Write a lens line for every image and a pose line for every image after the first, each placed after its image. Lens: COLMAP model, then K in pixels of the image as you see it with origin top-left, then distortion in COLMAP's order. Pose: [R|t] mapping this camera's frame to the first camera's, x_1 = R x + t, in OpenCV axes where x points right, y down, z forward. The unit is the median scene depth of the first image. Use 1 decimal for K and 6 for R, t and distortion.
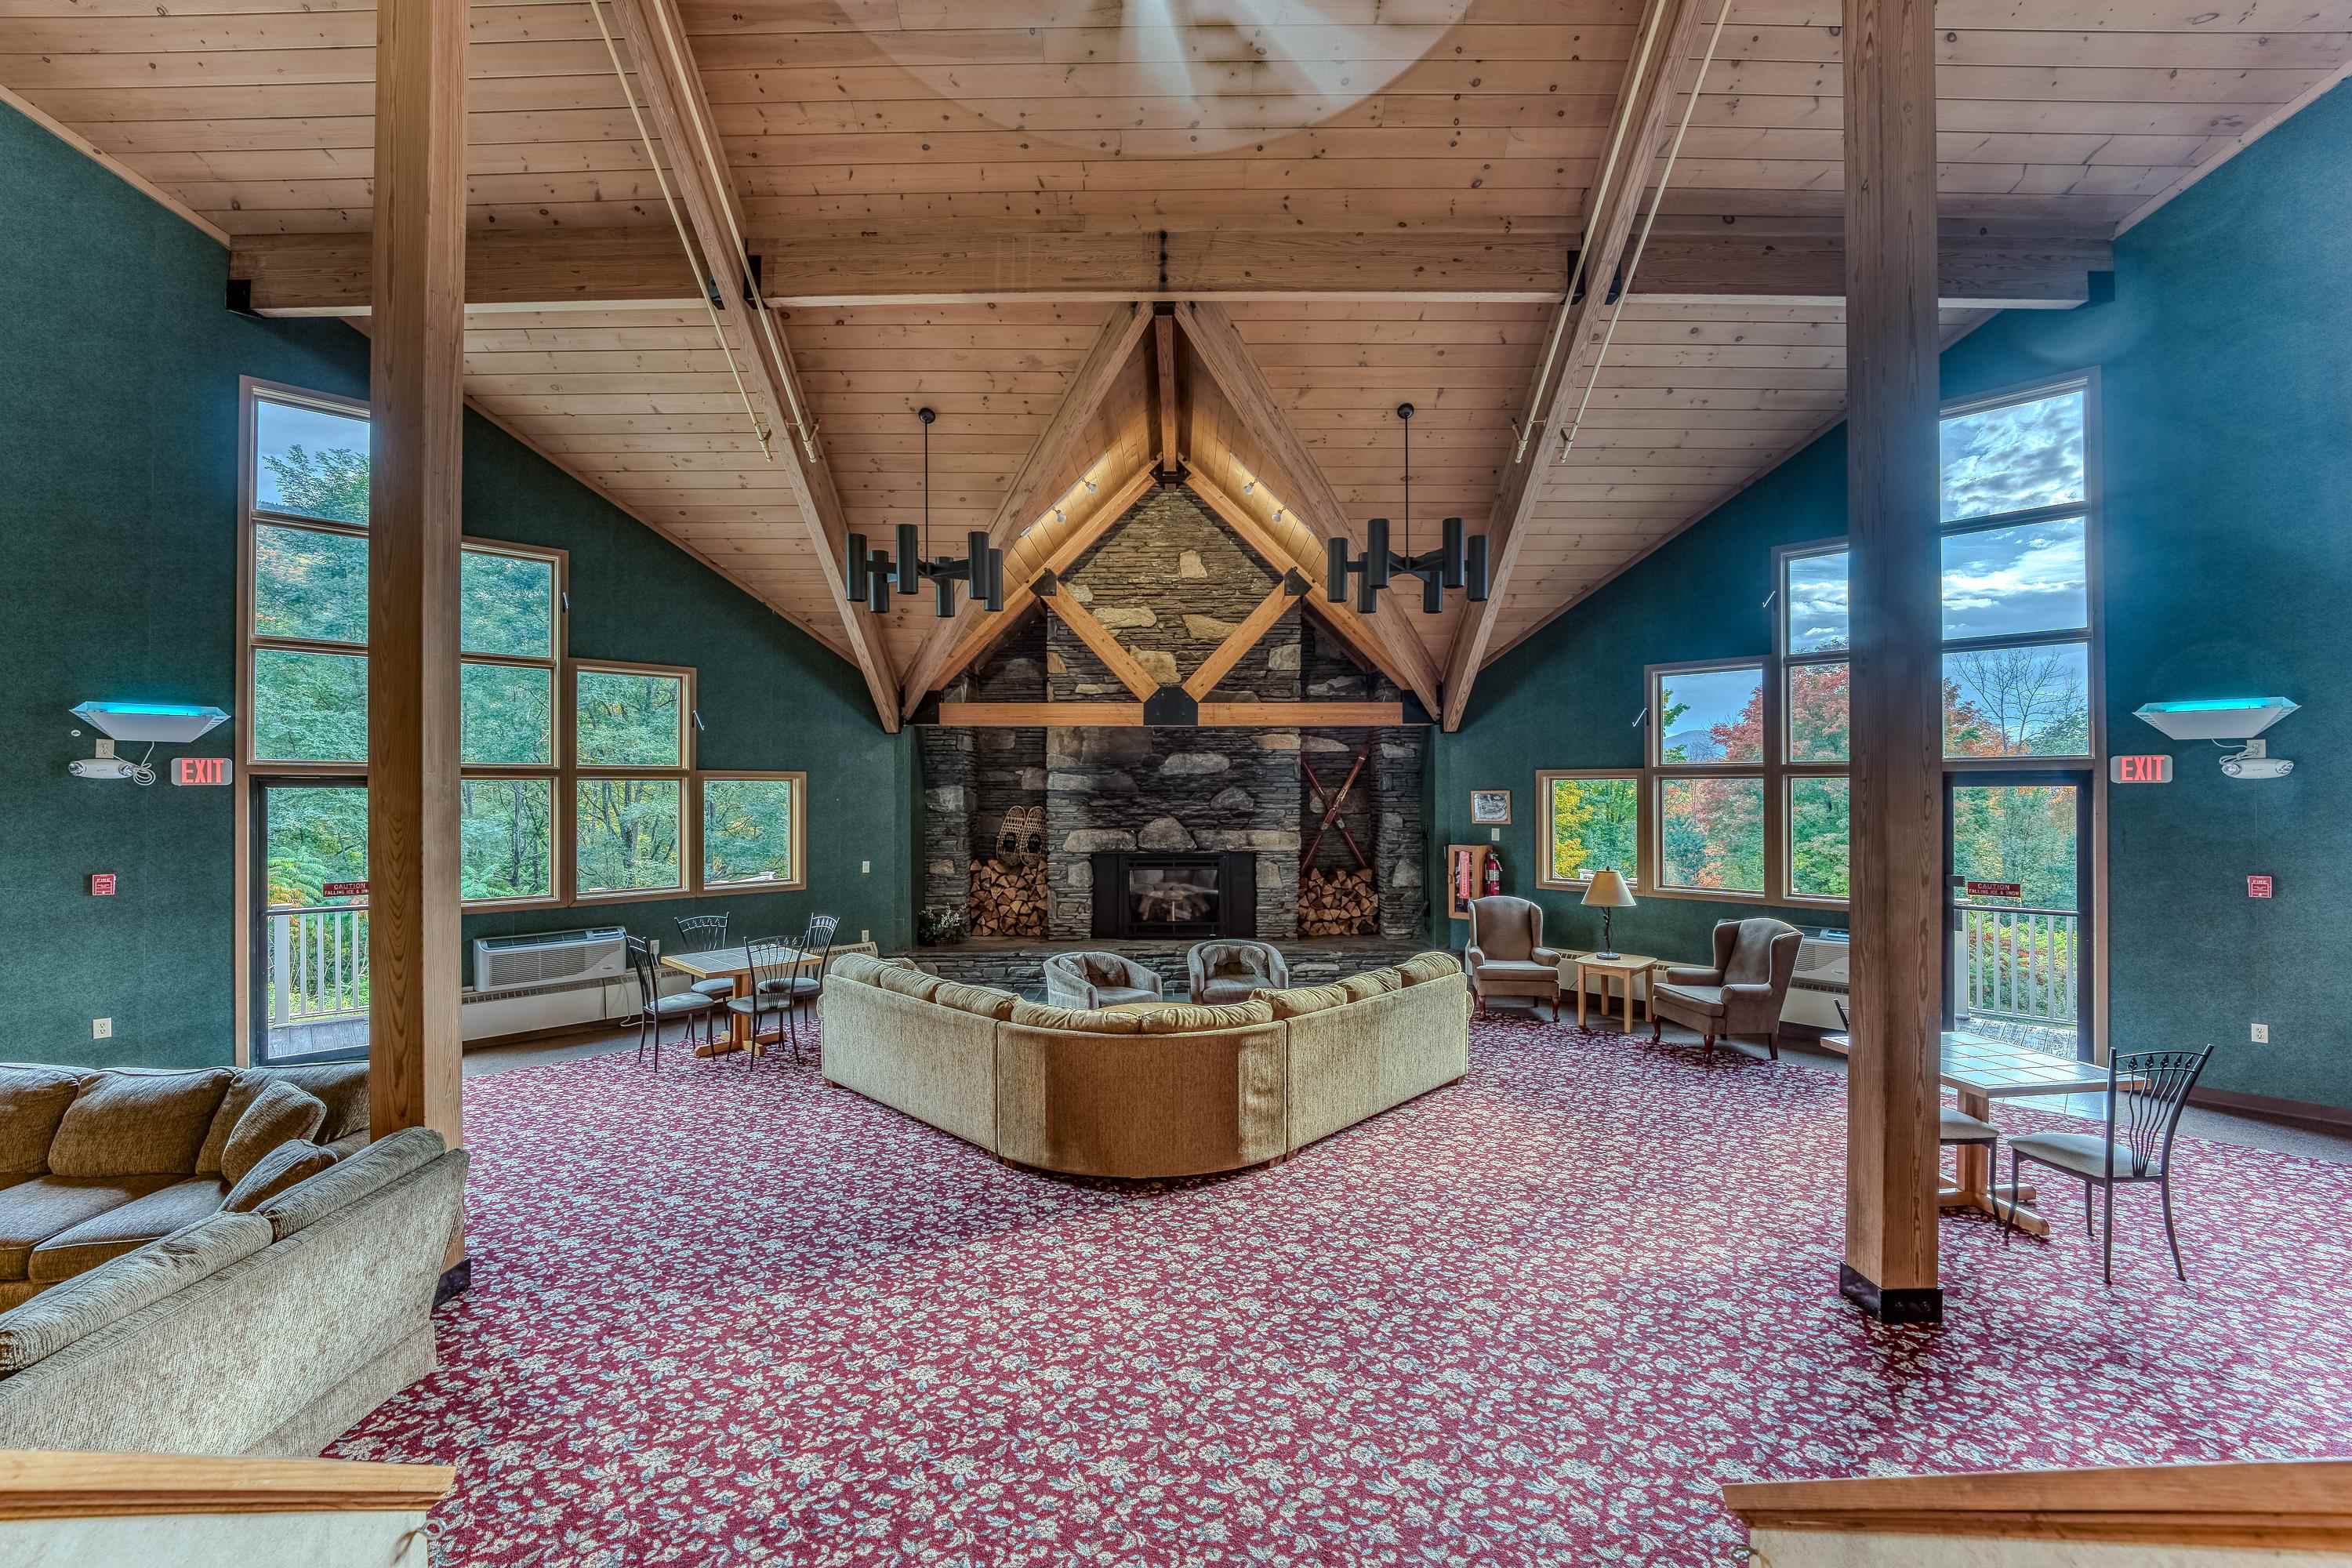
lens RADIAL K [[963.8, 0, 1174.4], [0, 963.8, 790.2], [0, 0, 1]] dist [-0.004405, 0.000916]
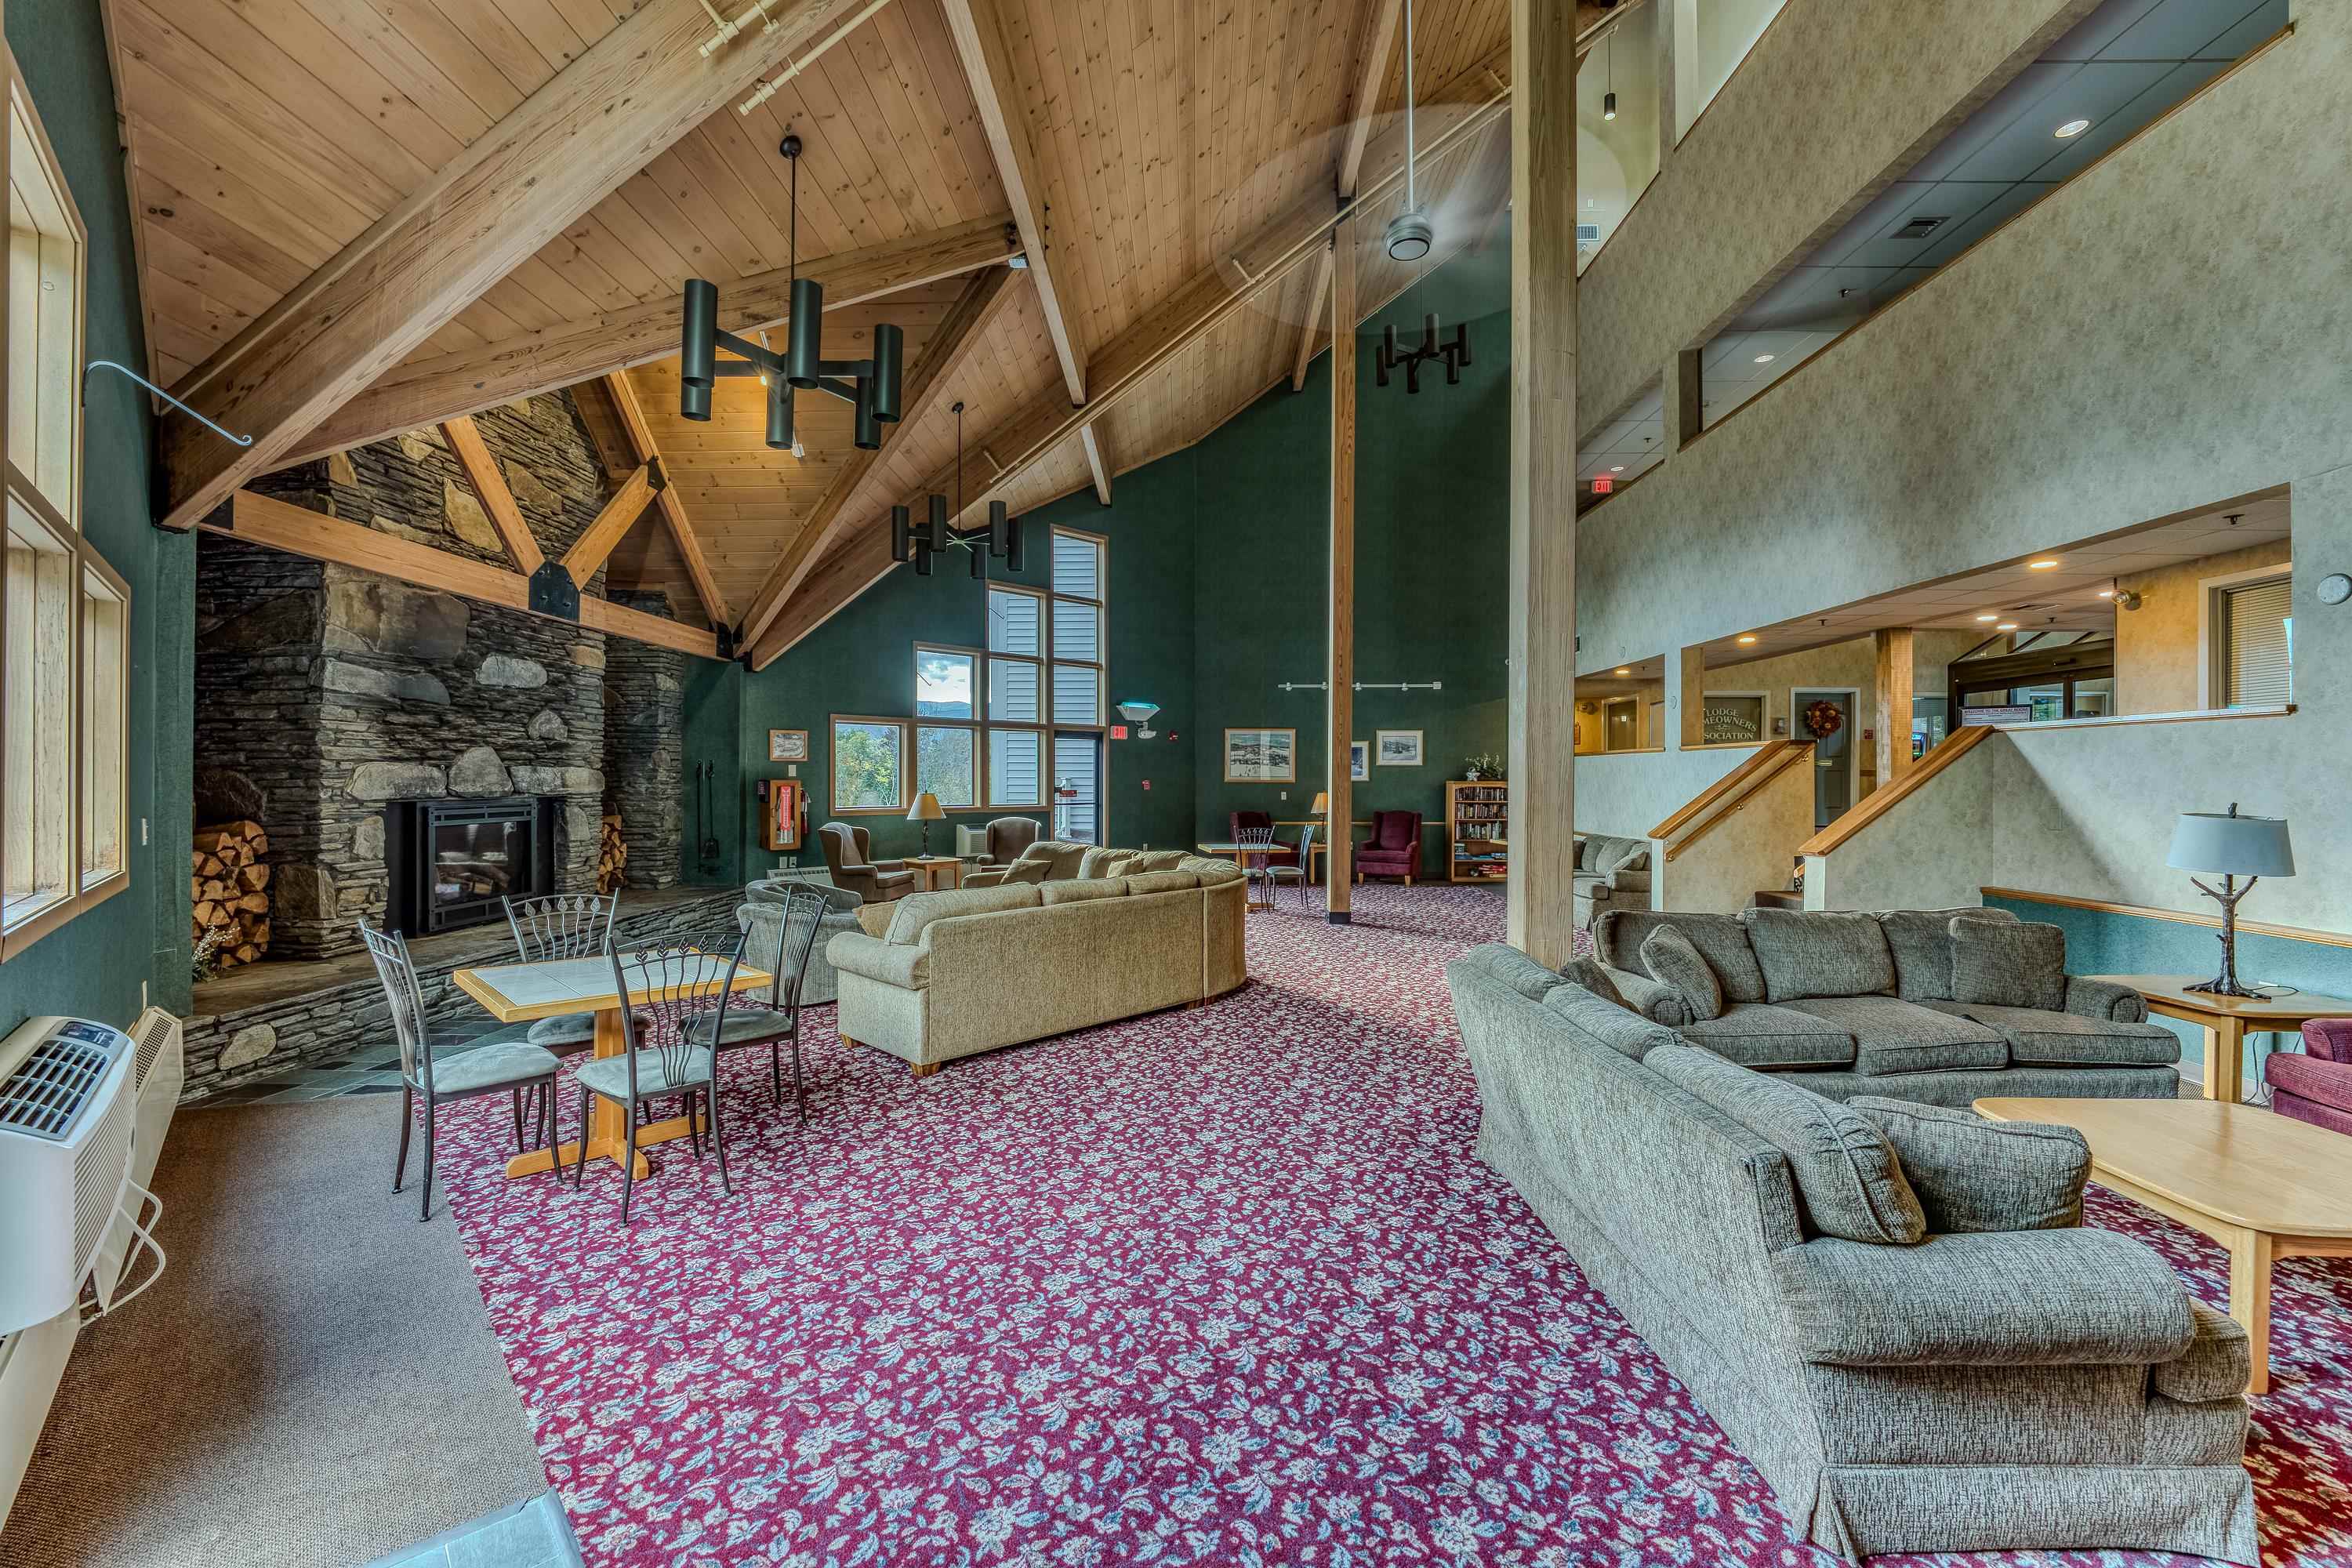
lens RADIAL K [[963.8, 0, 1166.0], [0, 963.8, 787.3], [0, 0, 1]] dist [-0.004405, 0.000916]
pose [[0.045670, -0.004948, 0.998944, -0.666916], [-0.002558, 0.999984, 0.005070, 0.052456], [-0.998953, -0.002787, 0.045657, 0.485362]]
